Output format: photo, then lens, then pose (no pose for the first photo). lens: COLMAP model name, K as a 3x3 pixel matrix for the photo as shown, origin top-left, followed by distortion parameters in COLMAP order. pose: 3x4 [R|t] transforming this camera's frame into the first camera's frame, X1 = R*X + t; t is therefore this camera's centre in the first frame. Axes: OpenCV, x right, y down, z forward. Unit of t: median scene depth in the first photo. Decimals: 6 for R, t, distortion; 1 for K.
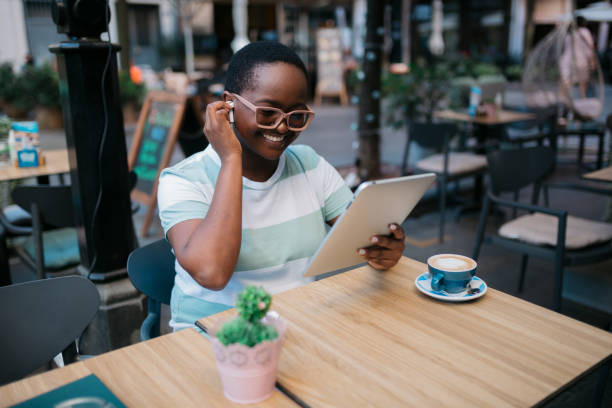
lens RADIAL K [[589.6, 0, 306.0], [0, 589.6, 204.0], [0, 0, 1]] dist [-0.044099, 0.026790]
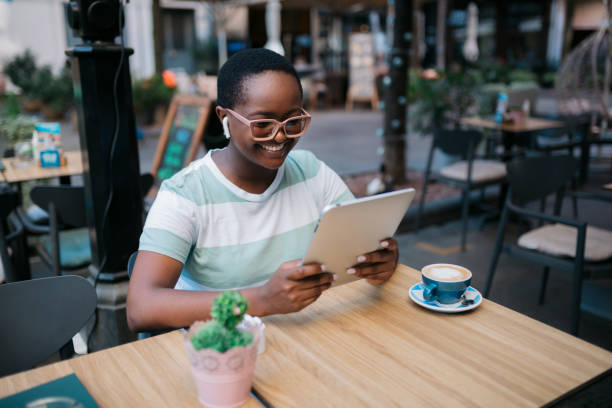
lens RADIAL K [[589.6, 0, 306.0], [0, 589.6, 204.0], [0, 0, 1]] dist [-0.044099, 0.026790]
pose [[0.998162, 0.020490, -0.057037, 0.043632], [-0.020922, 0.999757, -0.006988, -0.001833], [0.056880, 0.008169, 0.998348, 0.005567]]
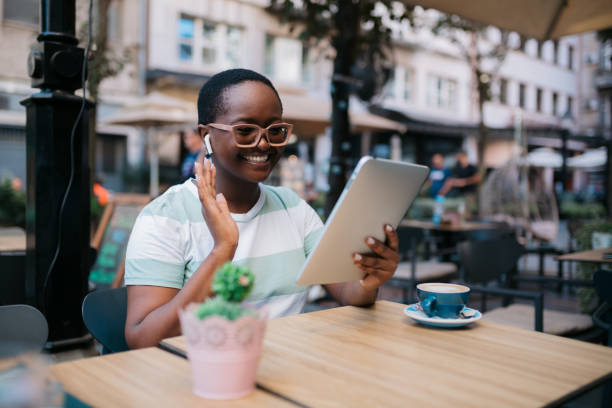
lens RADIAL K [[589.6, 0, 306.0], [0, 589.6, 204.0], [0, 0, 1]] dist [-0.044099, 0.026790]
pose [[0.997500, 0.025298, 0.065990, -0.020229], [-0.009035, 0.971724, -0.235949, 0.122662], [-0.070093, 0.234762, 0.969522, 0.054262]]
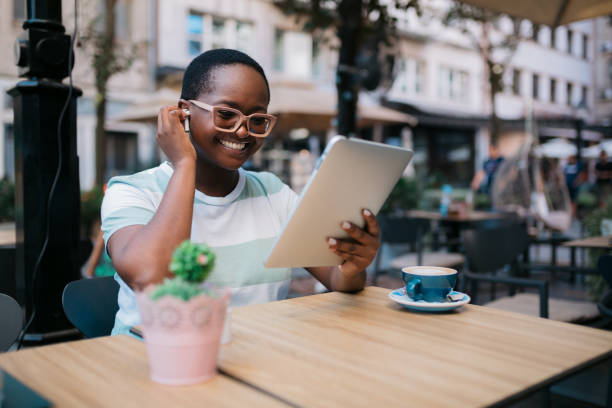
lens RADIAL K [[589.6, 0, 306.0], [0, 589.6, 204.0], [0, 0, 1]] dist [-0.044099, 0.026790]
pose [[0.999046, 0.011342, 0.042177, 0.015697], [-0.001401, 0.973517, -0.228610, 0.130938], [-0.043653, 0.228333, 0.972604, 0.078601]]
